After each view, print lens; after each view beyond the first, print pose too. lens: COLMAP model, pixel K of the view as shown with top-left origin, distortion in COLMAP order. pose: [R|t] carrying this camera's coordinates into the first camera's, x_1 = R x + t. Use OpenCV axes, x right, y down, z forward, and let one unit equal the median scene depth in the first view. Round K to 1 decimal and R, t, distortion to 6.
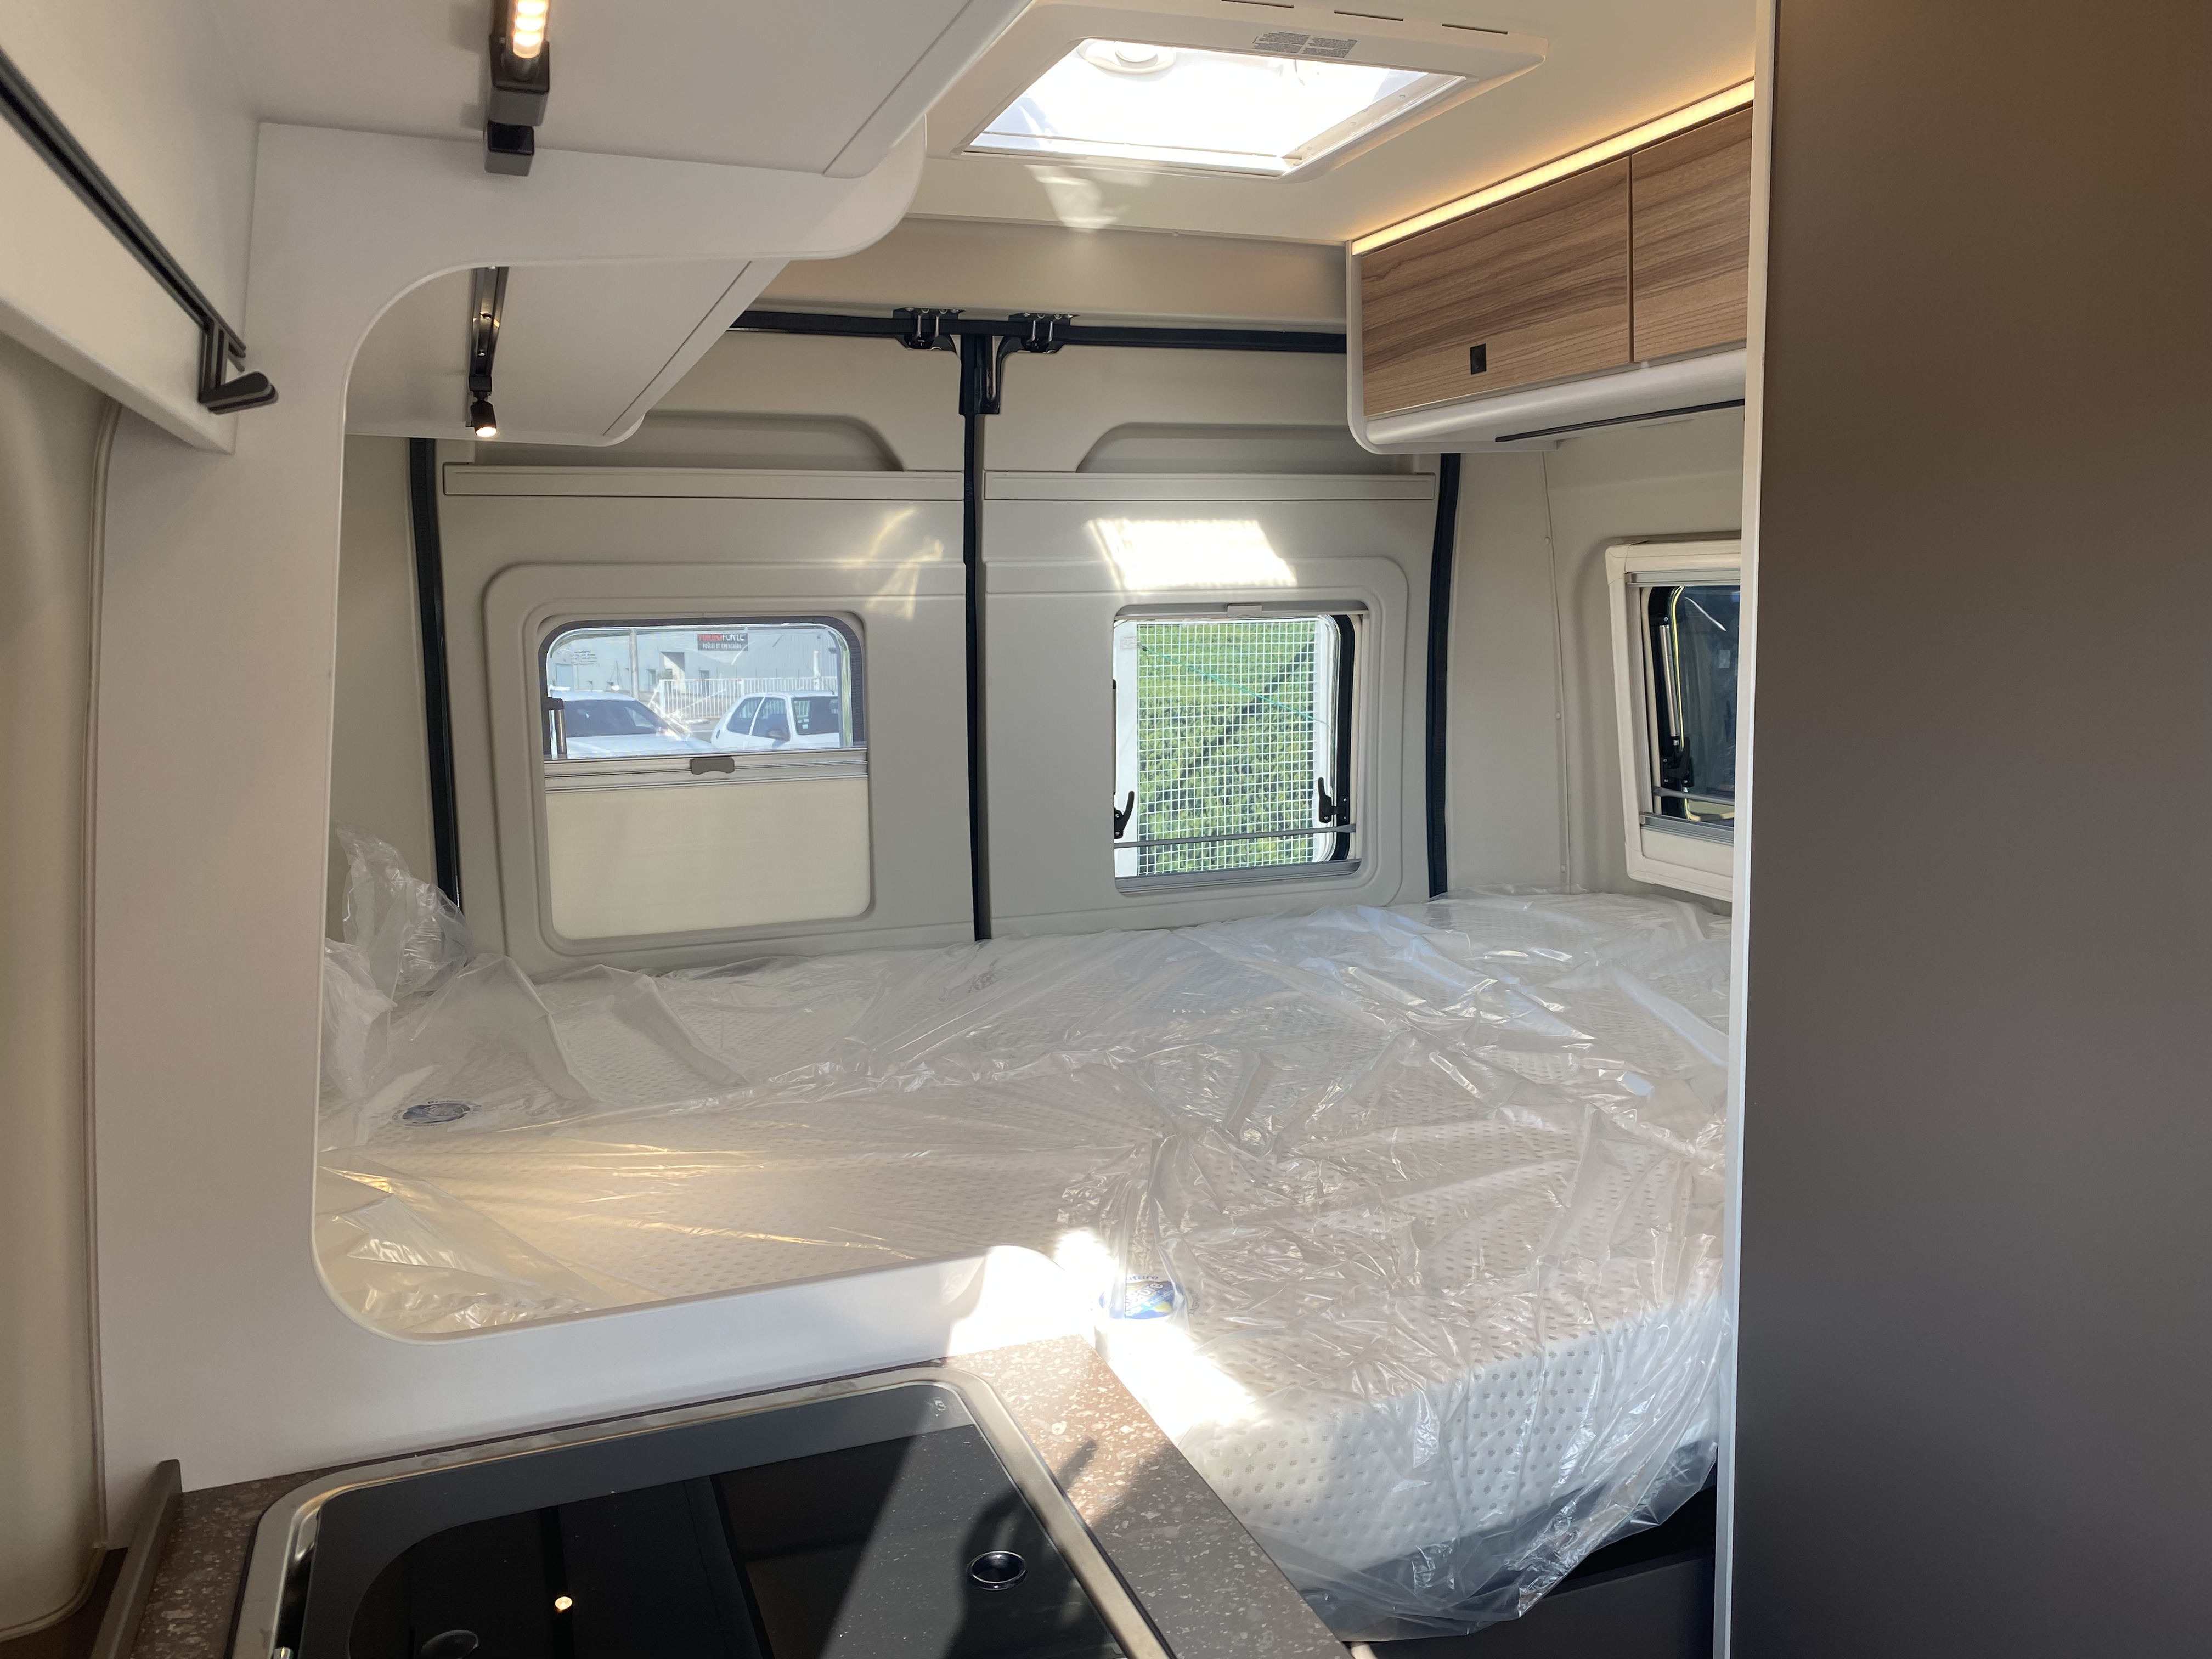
lens RADIAL K [[1715.5, 0, 1069.0], [0, 1715.5, 790.6], [0, 0, 1]] dist [0.089062, -0.147802]
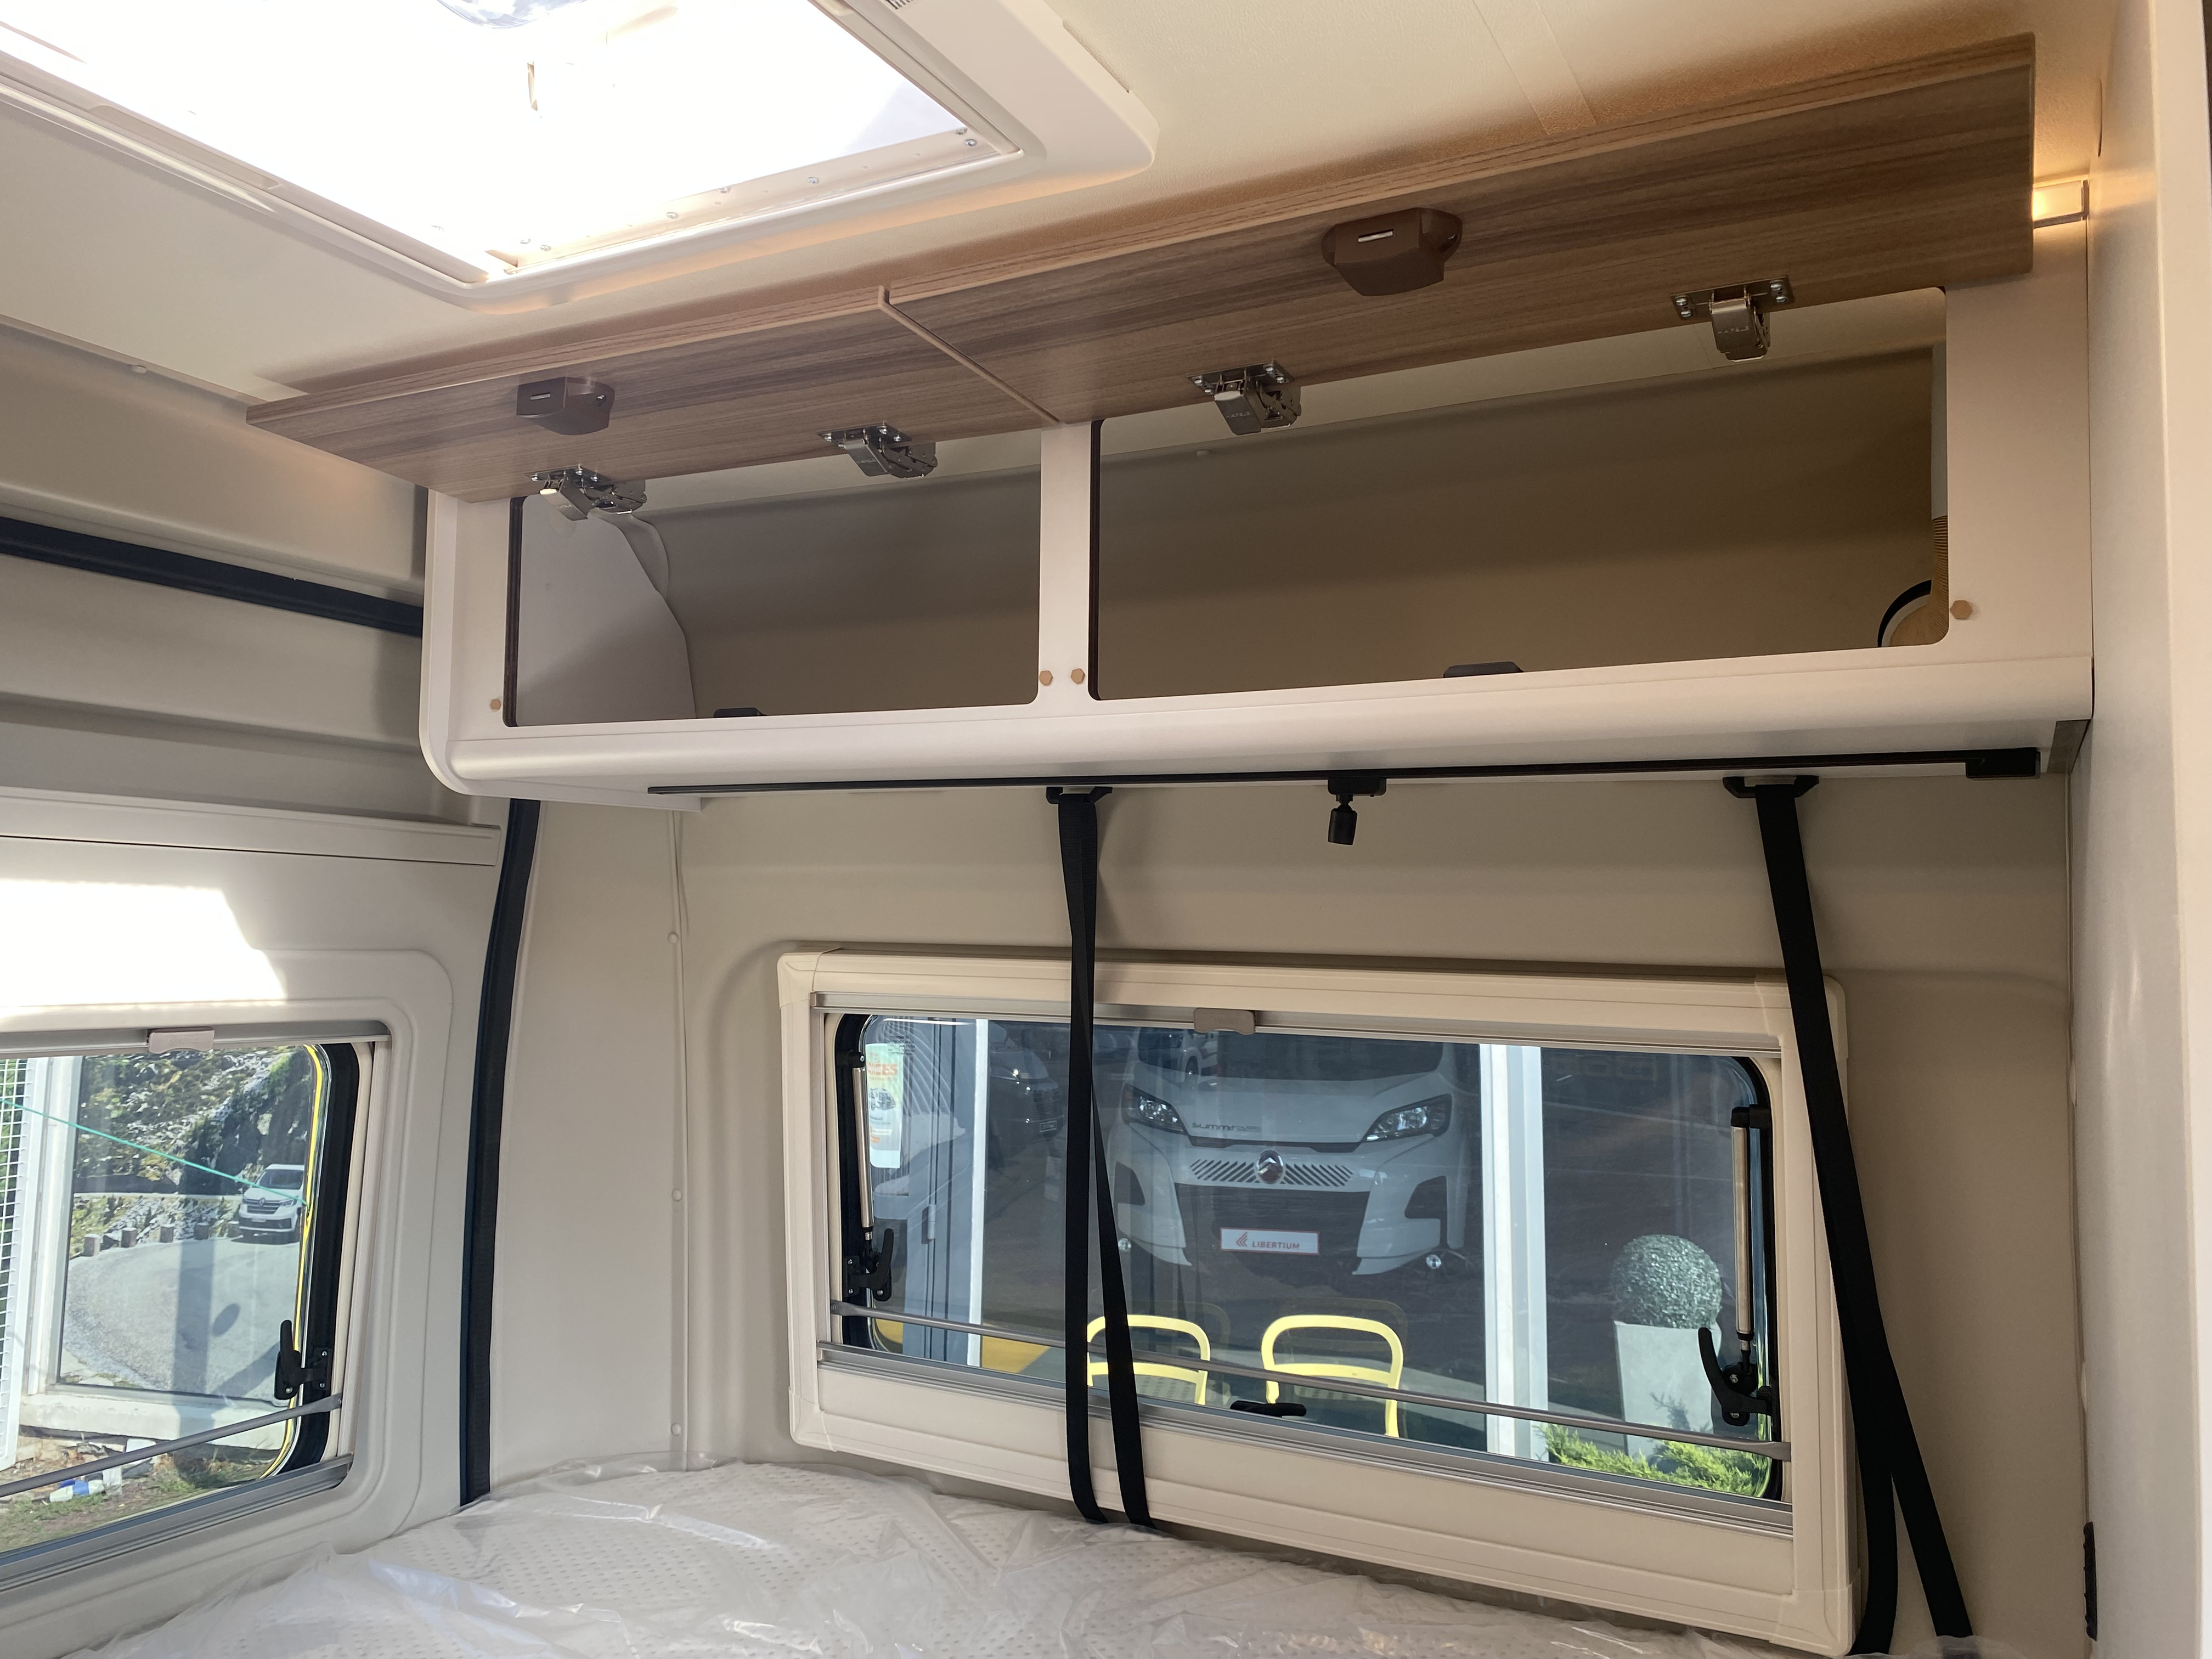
lens RADIAL K [[1715.5, 0, 1069.0], [0, 1715.5, 790.6], [0, 0, 1]] dist [0.089062, -0.147802]
pose [[0.756304, 0.088228, 0.648244, -0.057329], [0.038956, 0.983033, -0.179244, -0.076104], [-0.653060, 0.160815, 0.740035, 0.396161]]
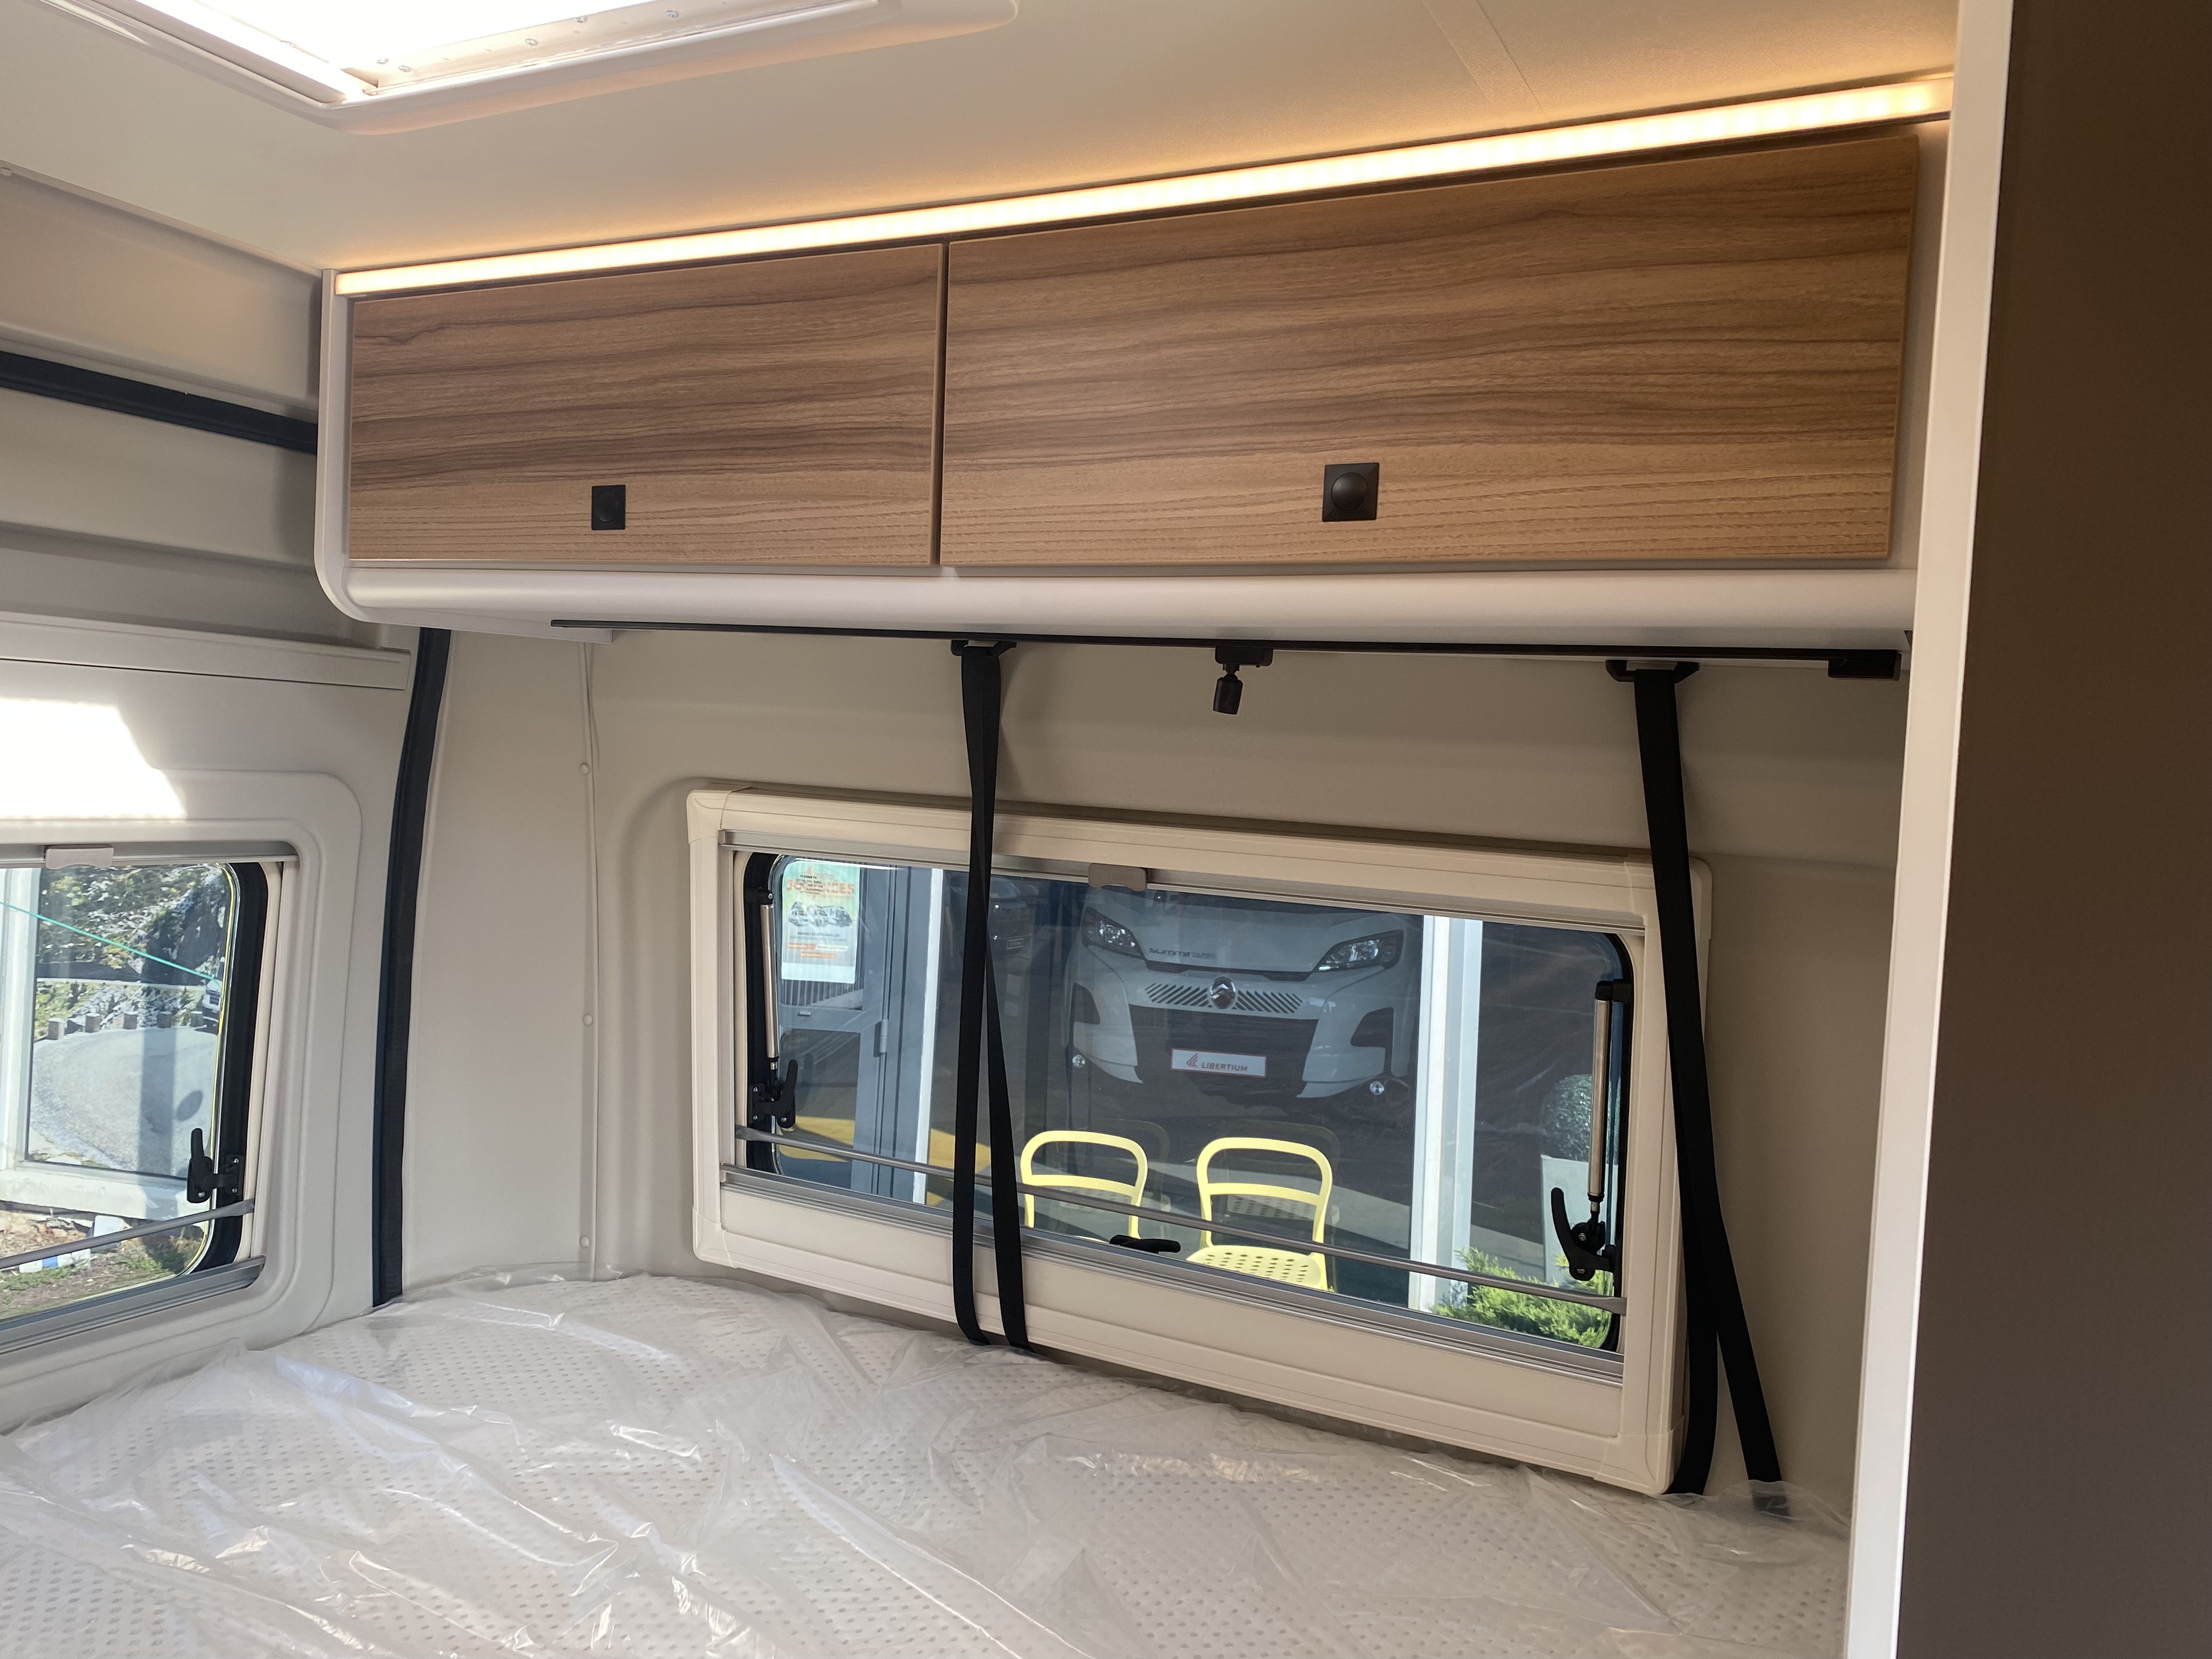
lens RADIAL K [[1715.5, 0, 1069.0], [0, 1715.5, 790.6], [0, 0, 1]] dist [0.089062, -0.147802]
pose [[0.747927, 0.046892, 0.662122, -0.036700], [0.003371, 0.997220, -0.074431, -0.087752], [-0.663772, 0.057901, 0.745690, 0.374775]]
